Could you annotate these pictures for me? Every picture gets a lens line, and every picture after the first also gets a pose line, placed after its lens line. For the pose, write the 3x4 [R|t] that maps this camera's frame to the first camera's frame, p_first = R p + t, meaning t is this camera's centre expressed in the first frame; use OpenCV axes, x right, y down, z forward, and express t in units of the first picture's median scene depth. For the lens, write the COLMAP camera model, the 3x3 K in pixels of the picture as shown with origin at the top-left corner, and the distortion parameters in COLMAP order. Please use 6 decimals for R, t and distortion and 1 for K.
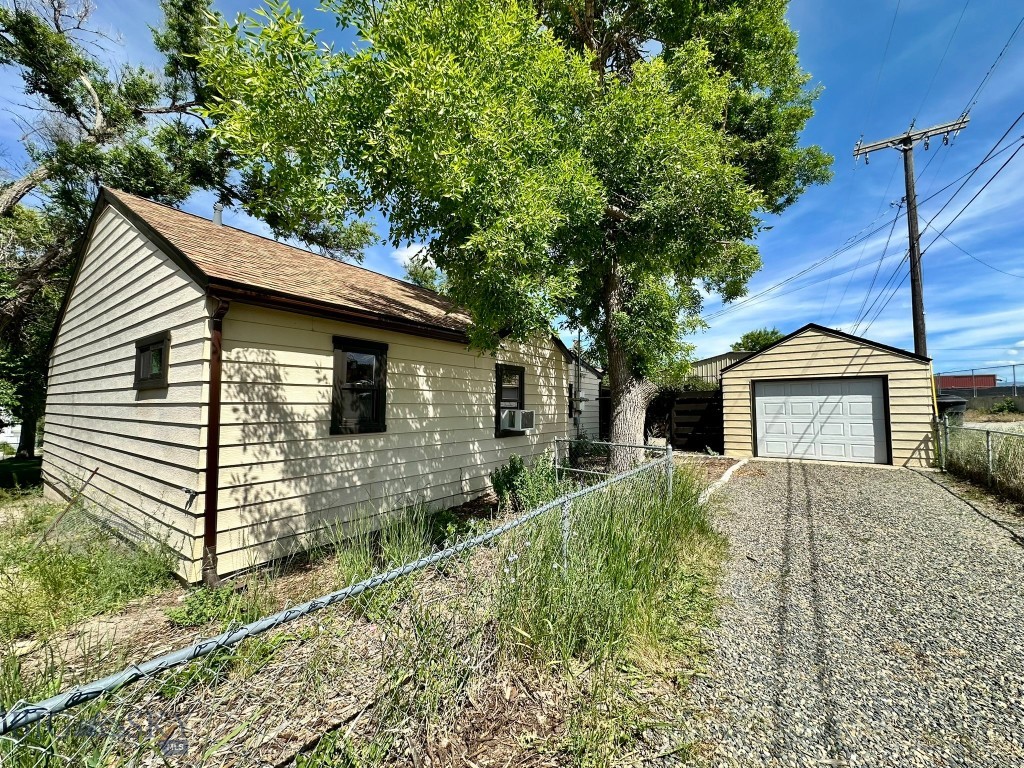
lens RADIAL K [[413.1, 0, 515.1], [0, 413.1, 383.7], [0, 0, 1]] dist [-0.002943, 0.000929]
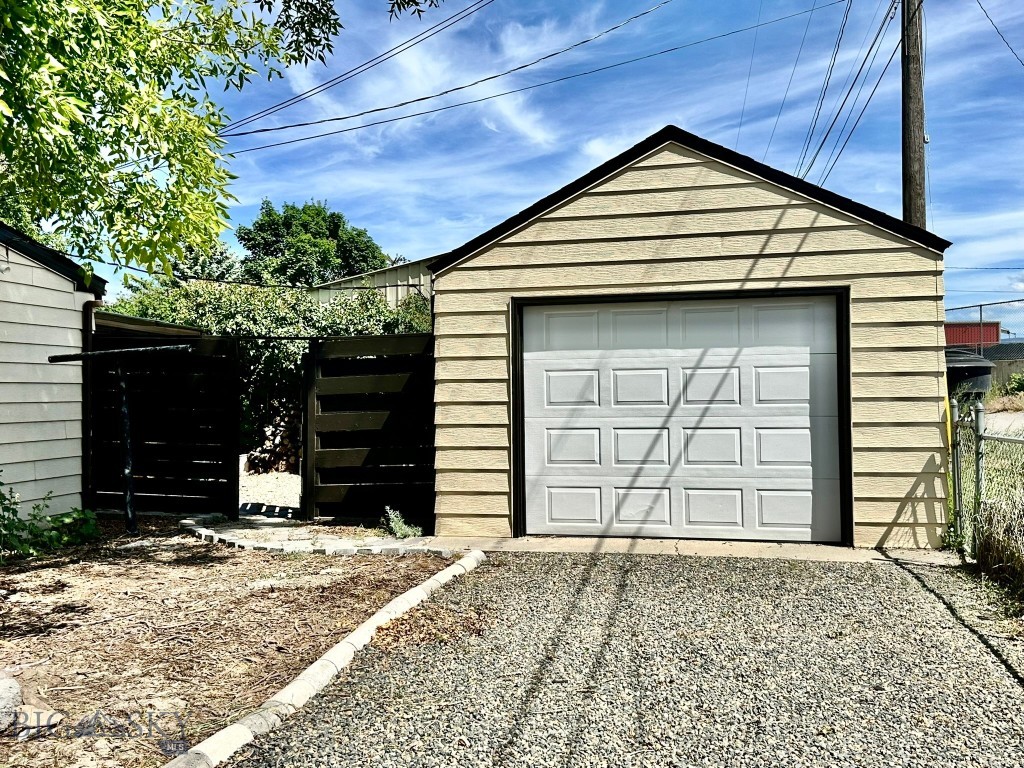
lens RADIAL K [[977.5, 0, 510.0], [0, 977.5, 384.0], [0, 0, 1]] dist [0.025905, 0.000000]
pose [[0.918998, -0.006238, 0.394212, 0.292872], [-0.014426, 0.998673, 0.049433, 0.021683], [-0.393997, -0.051116, 0.917689, 0.325529]]
